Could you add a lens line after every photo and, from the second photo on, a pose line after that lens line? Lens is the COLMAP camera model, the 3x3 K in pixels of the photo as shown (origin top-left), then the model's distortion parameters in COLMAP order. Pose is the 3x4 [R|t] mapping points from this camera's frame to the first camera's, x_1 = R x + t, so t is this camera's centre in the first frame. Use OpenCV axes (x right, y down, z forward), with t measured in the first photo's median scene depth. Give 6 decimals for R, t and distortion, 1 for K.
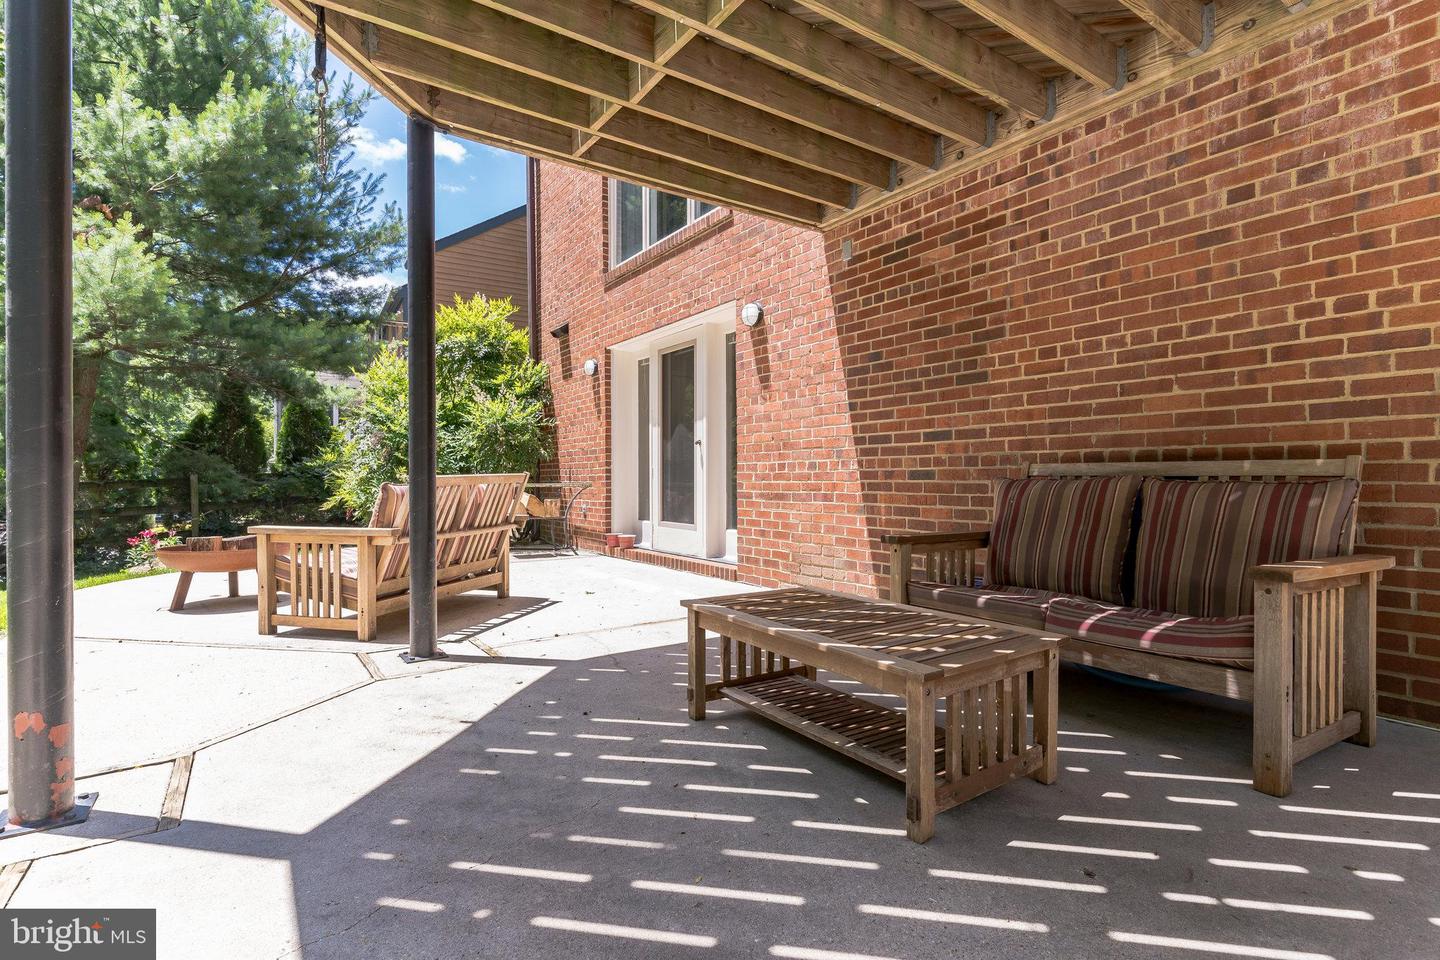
lens RADIAL K [[682.9, 0, 715.9], [0, 682.9, 482.0], [0, 0, 1]] dist [-0.005068, -0.000349]
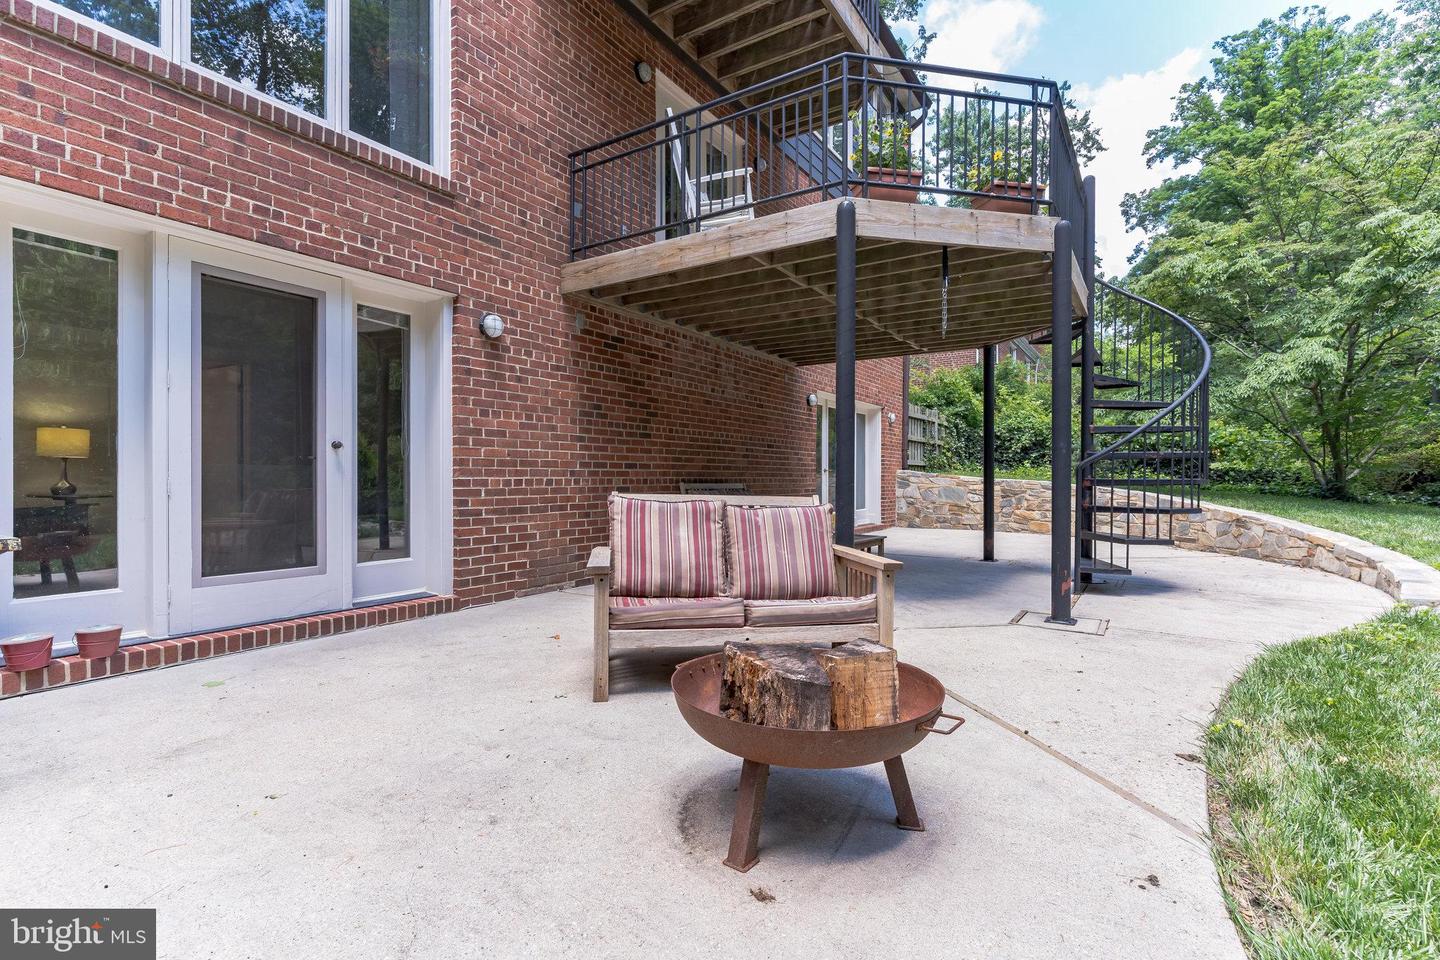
lens RADIAL K [[682.9, 0, 720.9], [0, 682.9, 480.8], [0, 0, 1]] dist [-0.005068, -0.000349]
pose [[-0.392051, 0.003950, 0.919935, -1.148559], [0.007889, 0.999968, -0.000931, -0.024490], [-0.919910, 0.006892, -0.392070, 1.283220]]
